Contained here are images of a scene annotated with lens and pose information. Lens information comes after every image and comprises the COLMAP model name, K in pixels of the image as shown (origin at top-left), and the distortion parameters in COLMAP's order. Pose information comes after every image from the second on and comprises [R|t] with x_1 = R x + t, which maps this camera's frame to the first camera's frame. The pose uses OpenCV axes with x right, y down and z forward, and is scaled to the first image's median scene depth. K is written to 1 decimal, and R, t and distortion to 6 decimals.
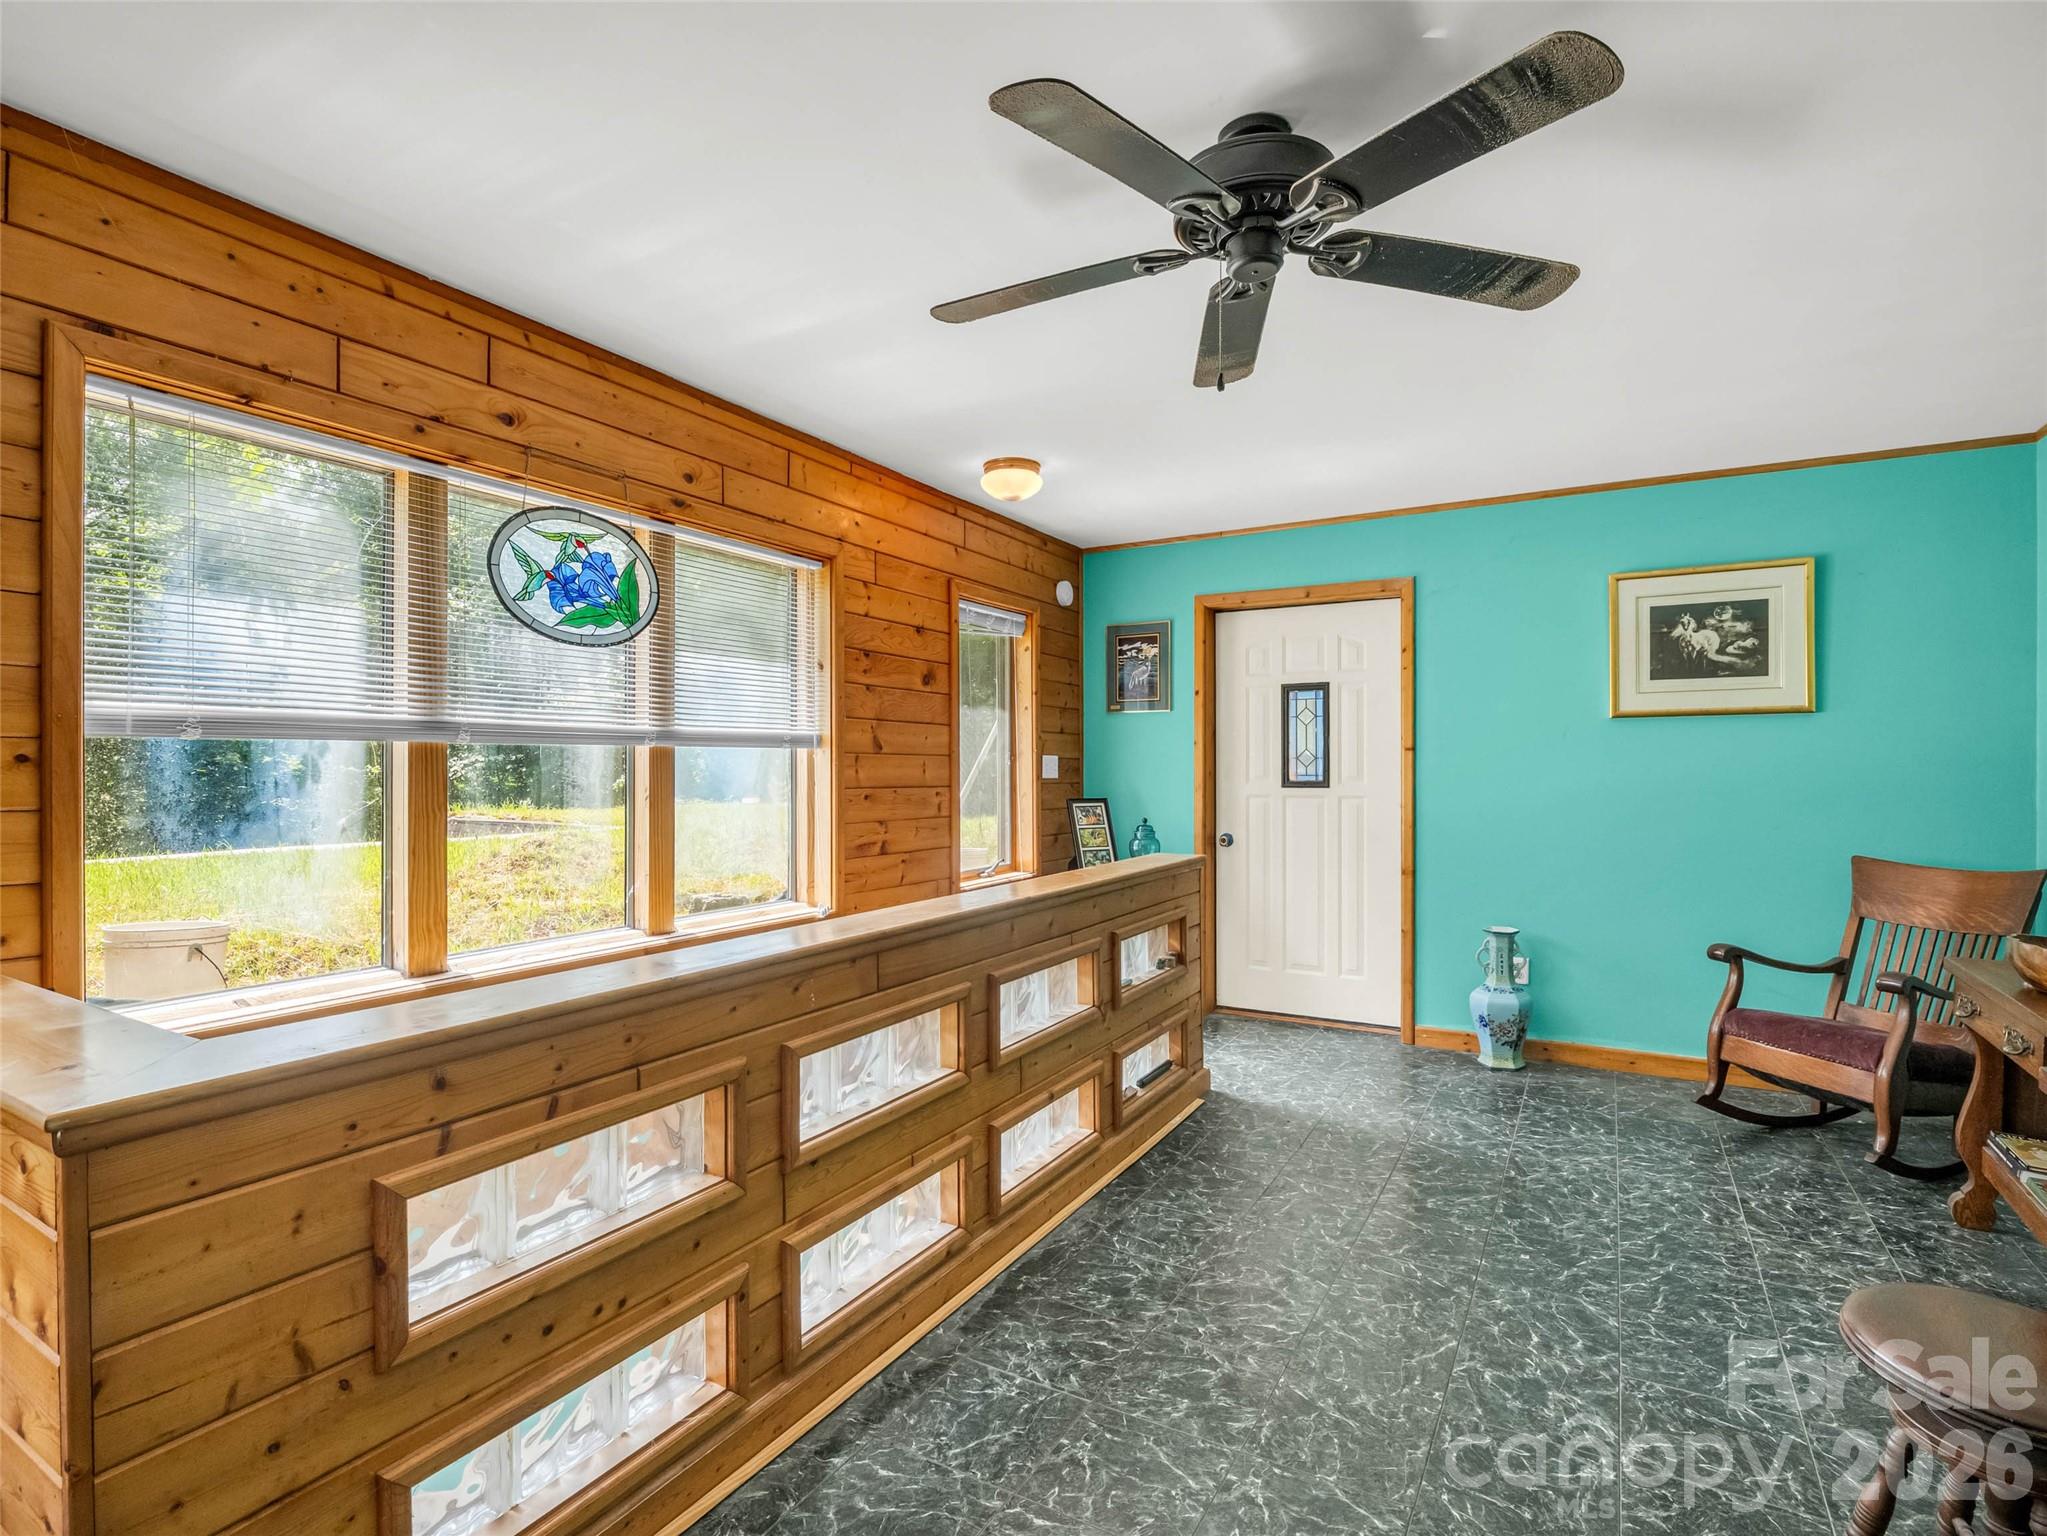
lens RADIAL K [[1001.9, 0, 1023.6], [0, 1001.9, 769.5], [0, 0, 1]] dist [-0.012431, -0.001105]
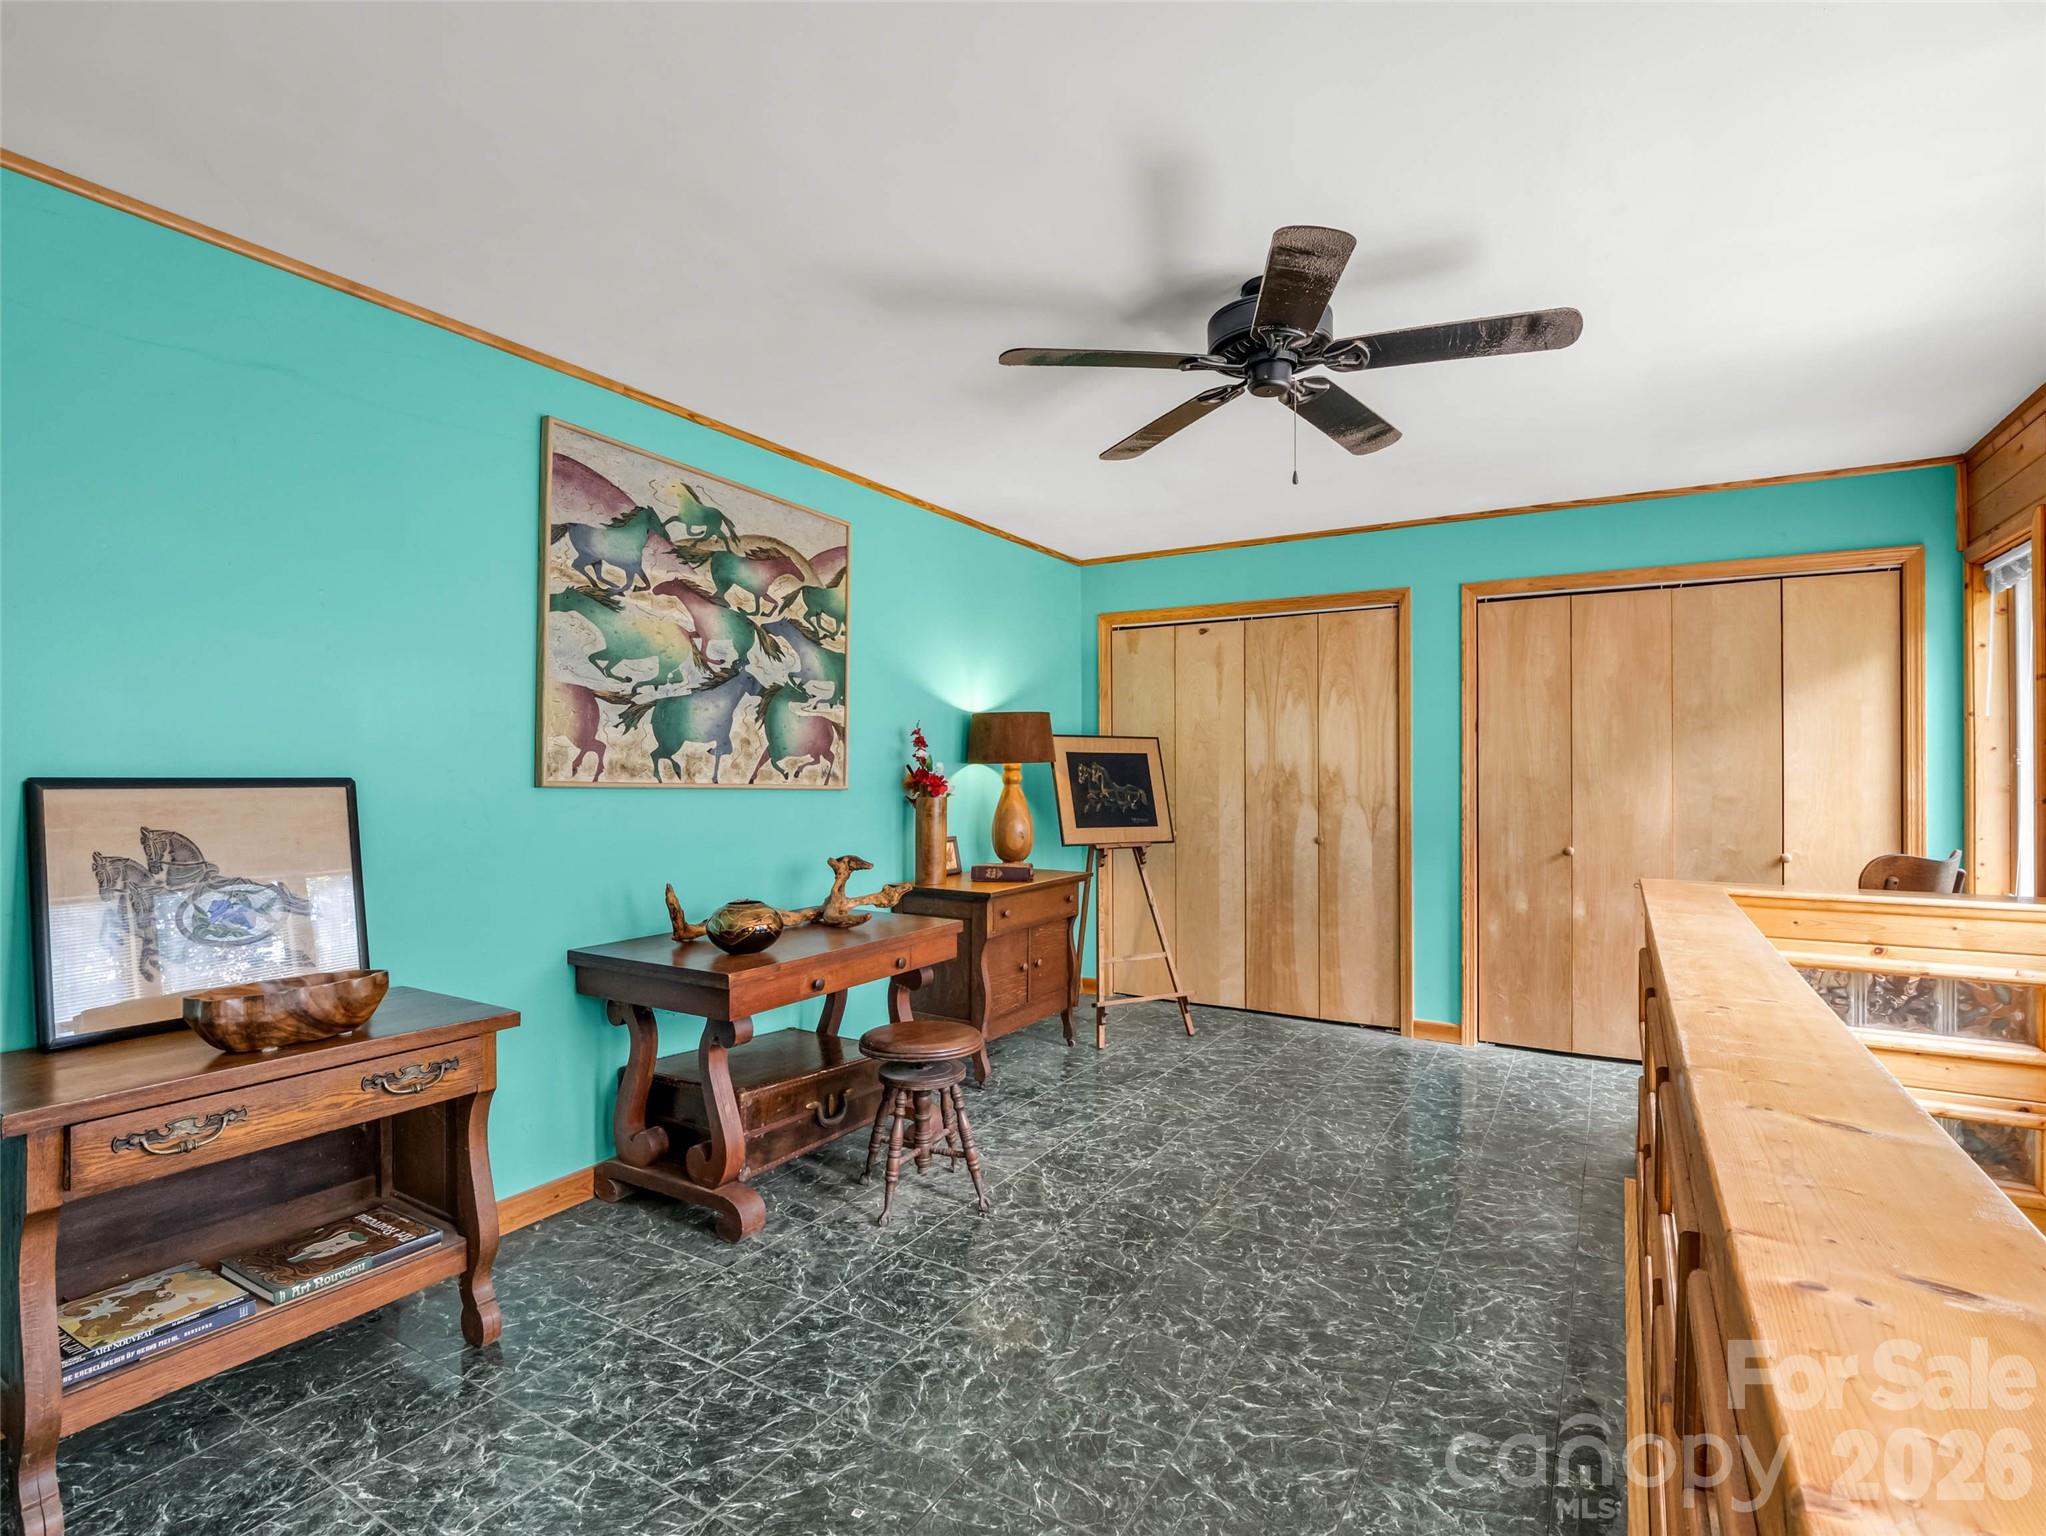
lens RADIAL K [[1070.0, 0, 1023.1], [0, 1070.0, 766.1], [0, 0, 1]] dist [-0.017126, -0.001150]
pose [[-0.999972, -0.001938, -0.007262, 0.383290], [-0.001940, 0.999998, 0.000314, -0.004800], [0.007261, 0.000328, -0.999974, 1.626123]]
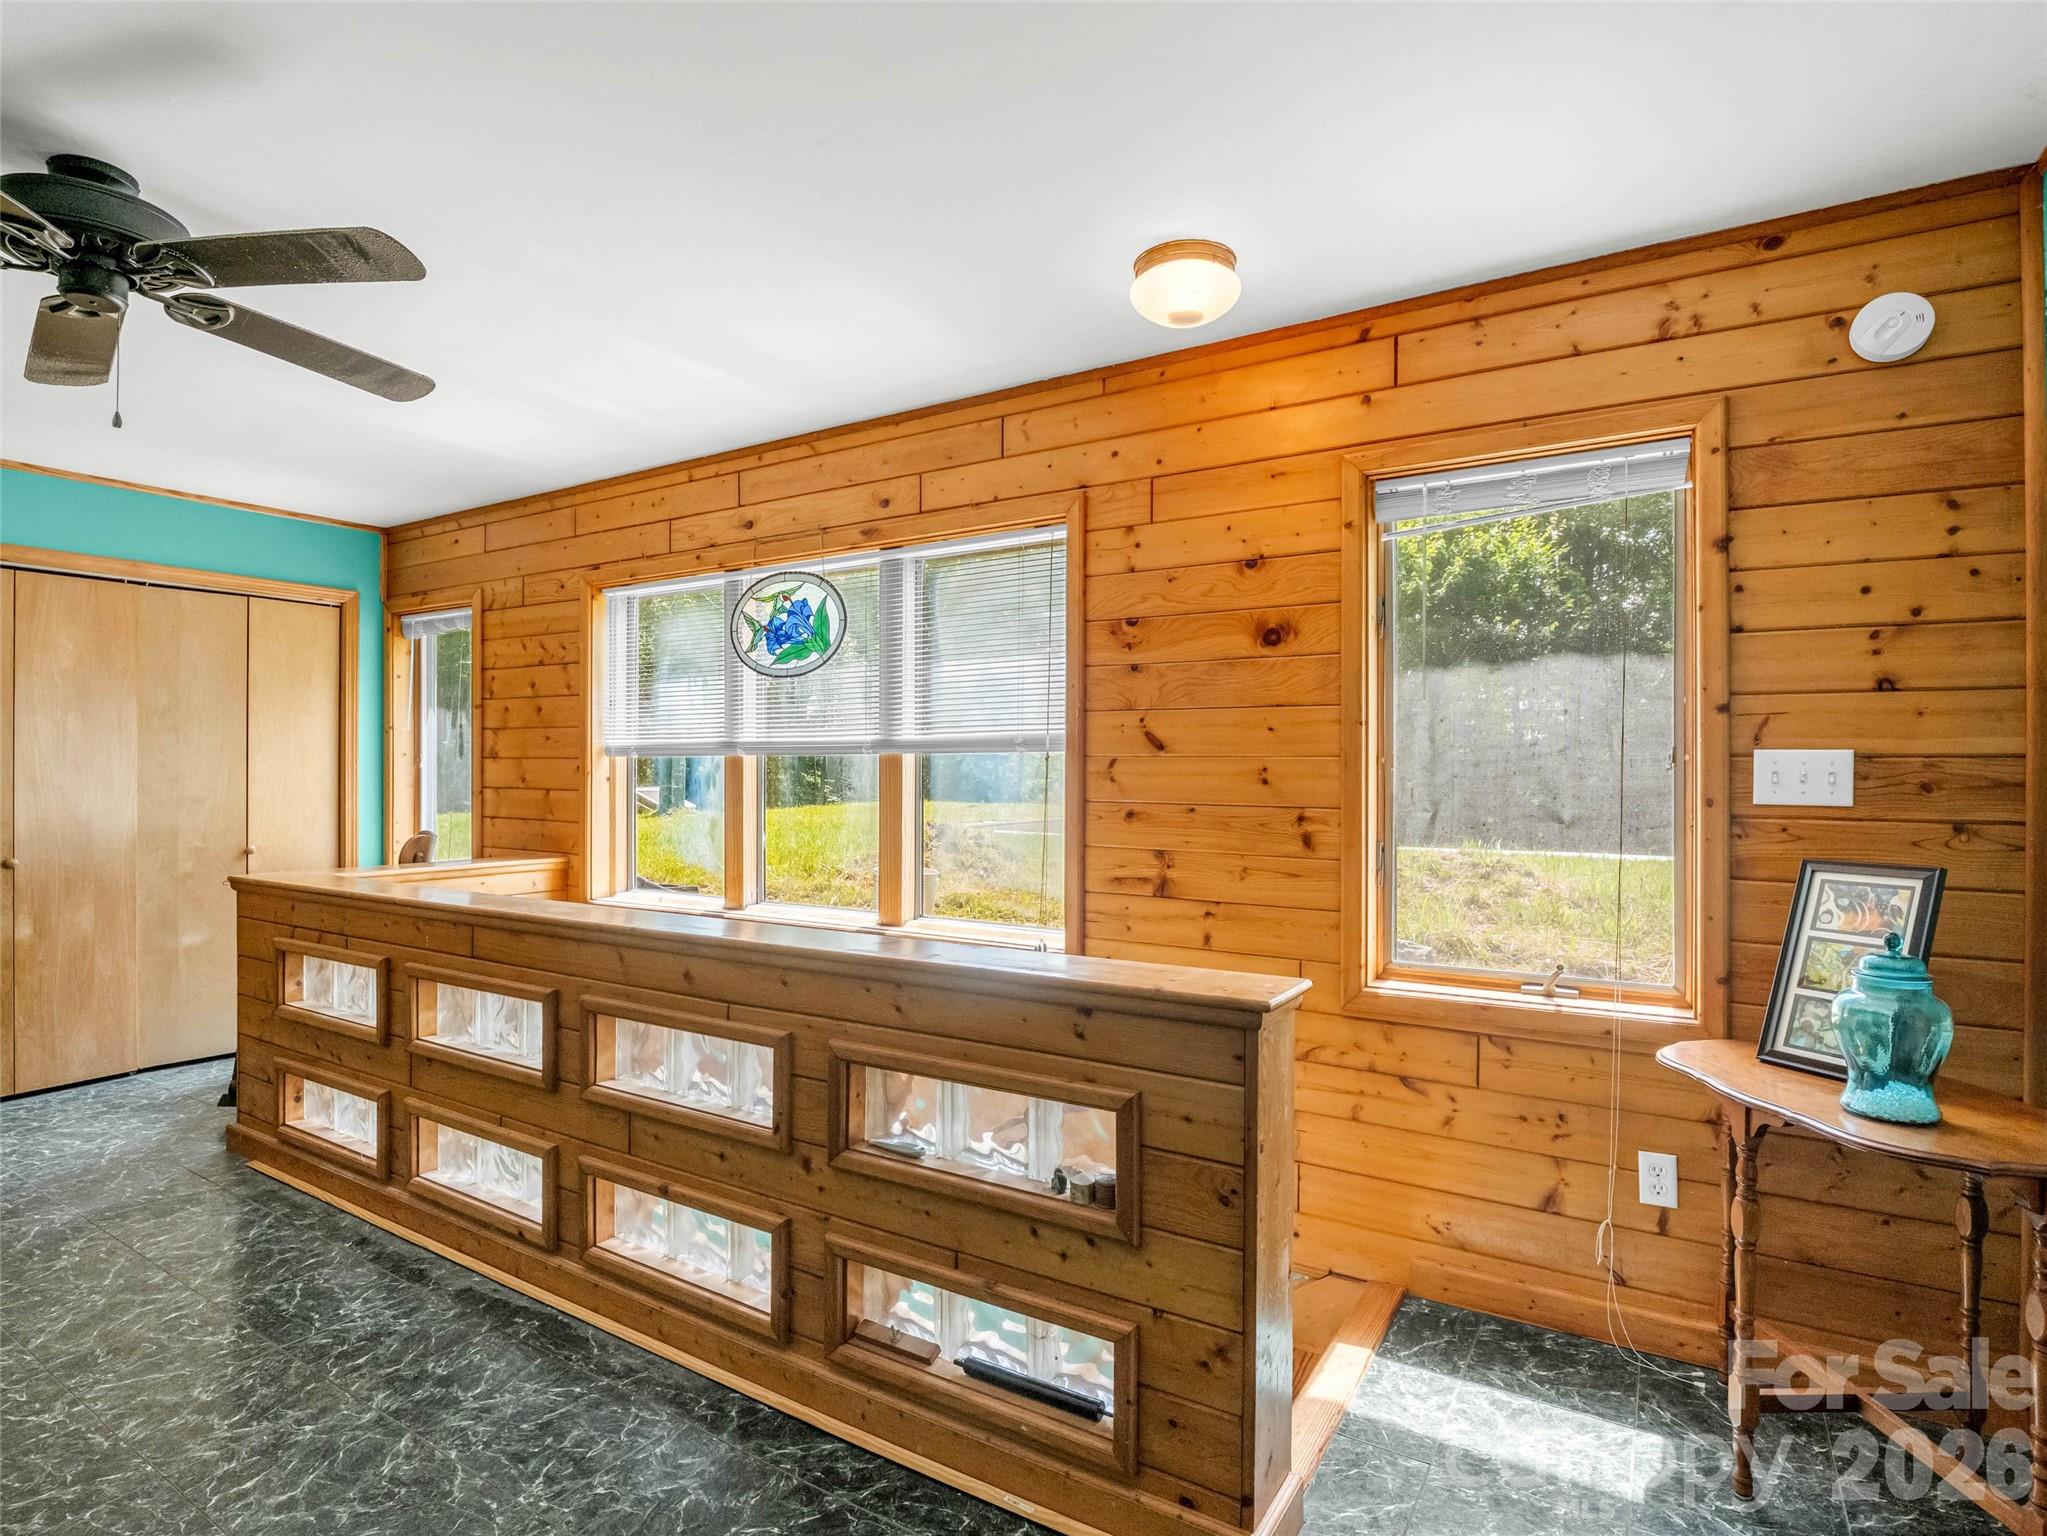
lens RADIAL K [[1008.2, 0, 1028.0], [0, 1008.2, 770.9], [0, 0, 1]] dist [-0.010914, 0.000317]
pose [[-0.009689, -0.000033, -0.999953, 0.863271], [-0.005757, 0.999983, 0.000022, -0.007105], [0.999936, 0.005757, -0.009689, 1.360059]]
